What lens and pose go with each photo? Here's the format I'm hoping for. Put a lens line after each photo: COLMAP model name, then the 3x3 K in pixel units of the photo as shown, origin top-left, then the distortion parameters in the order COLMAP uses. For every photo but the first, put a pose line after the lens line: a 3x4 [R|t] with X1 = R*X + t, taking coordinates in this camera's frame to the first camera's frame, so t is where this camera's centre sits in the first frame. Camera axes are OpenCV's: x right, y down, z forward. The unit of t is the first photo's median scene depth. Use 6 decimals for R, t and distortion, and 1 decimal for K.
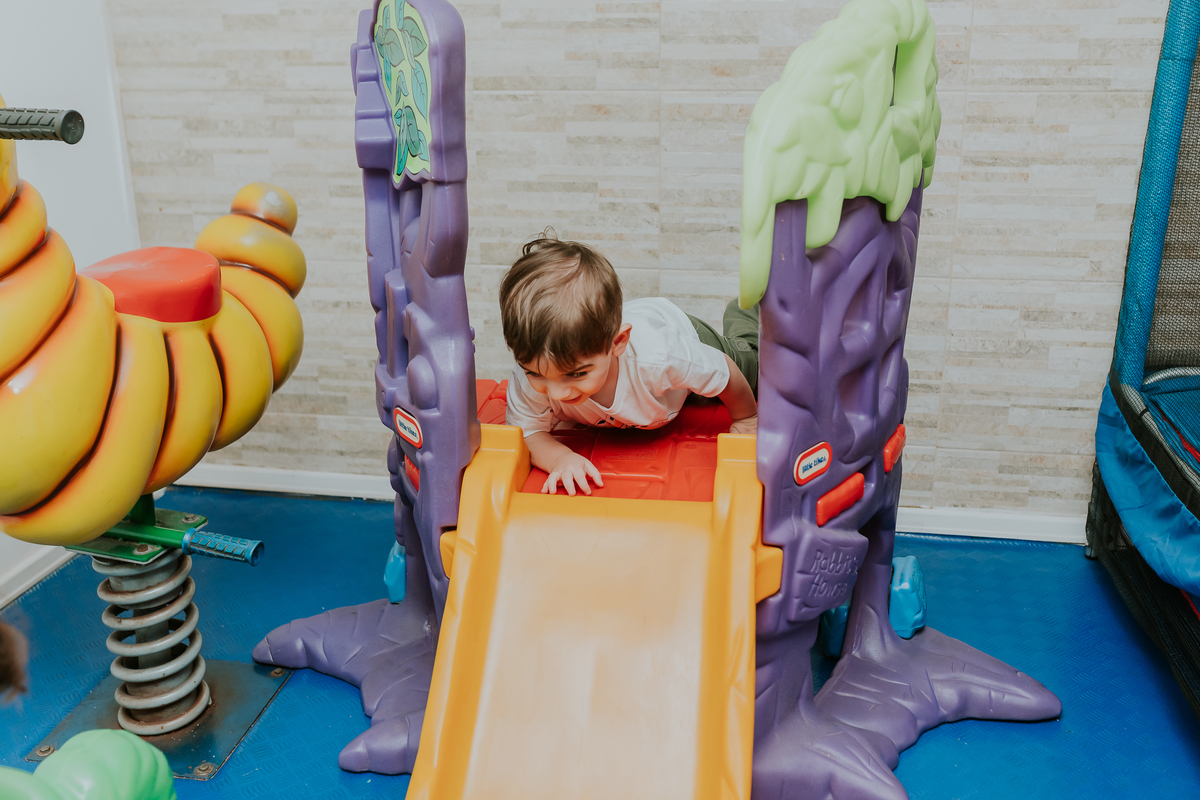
lens RADIAL K [[1212.1, 0, 615.0], [0, 1212.1, 408.9], [0, 0, 1]] dist [0.017364, -0.005745]
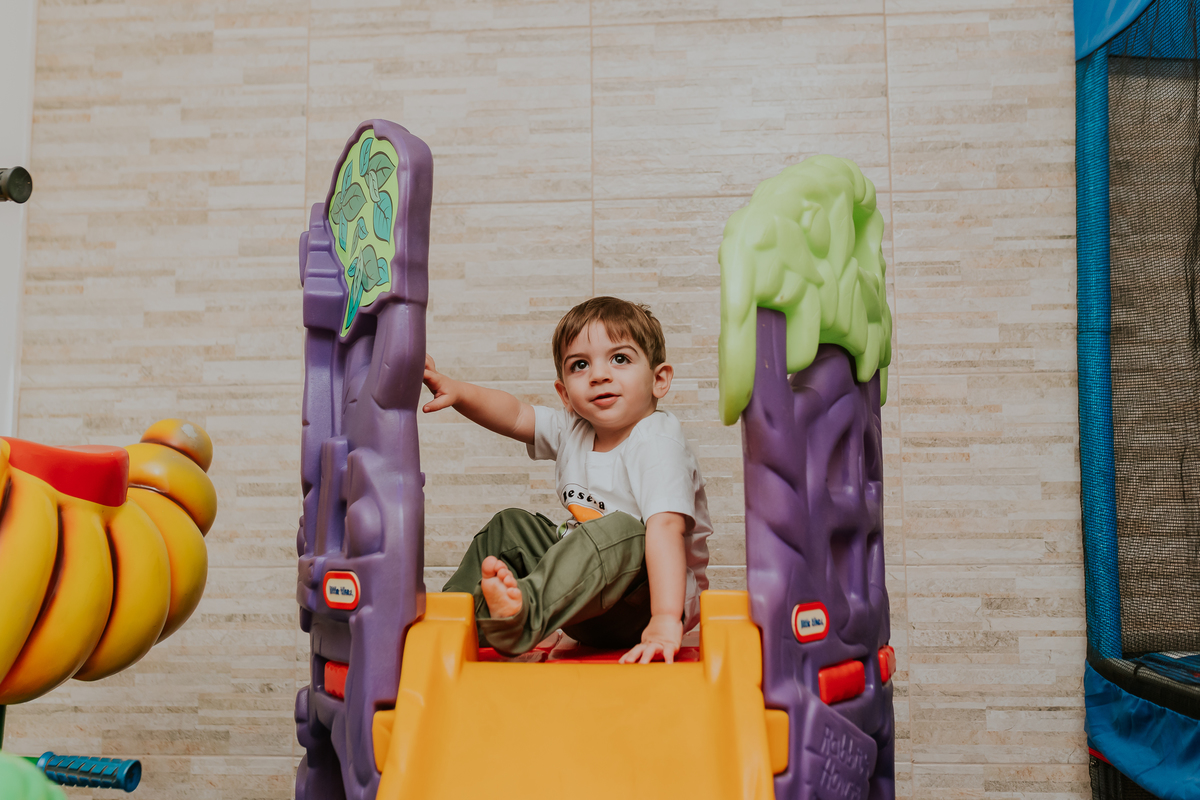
lens RADIAL K [[1260.0, 0, 615.5], [0, 1260.0, 399.0], [0, 0, 1]] dist [0.013909, -0.001043]
pose [[0.995138, 0.009480, 0.098038, -0.045438], [0.033966, 0.901267, -0.431930, 0.194266], [-0.092453, 0.433159, 0.896563, 0.086042]]
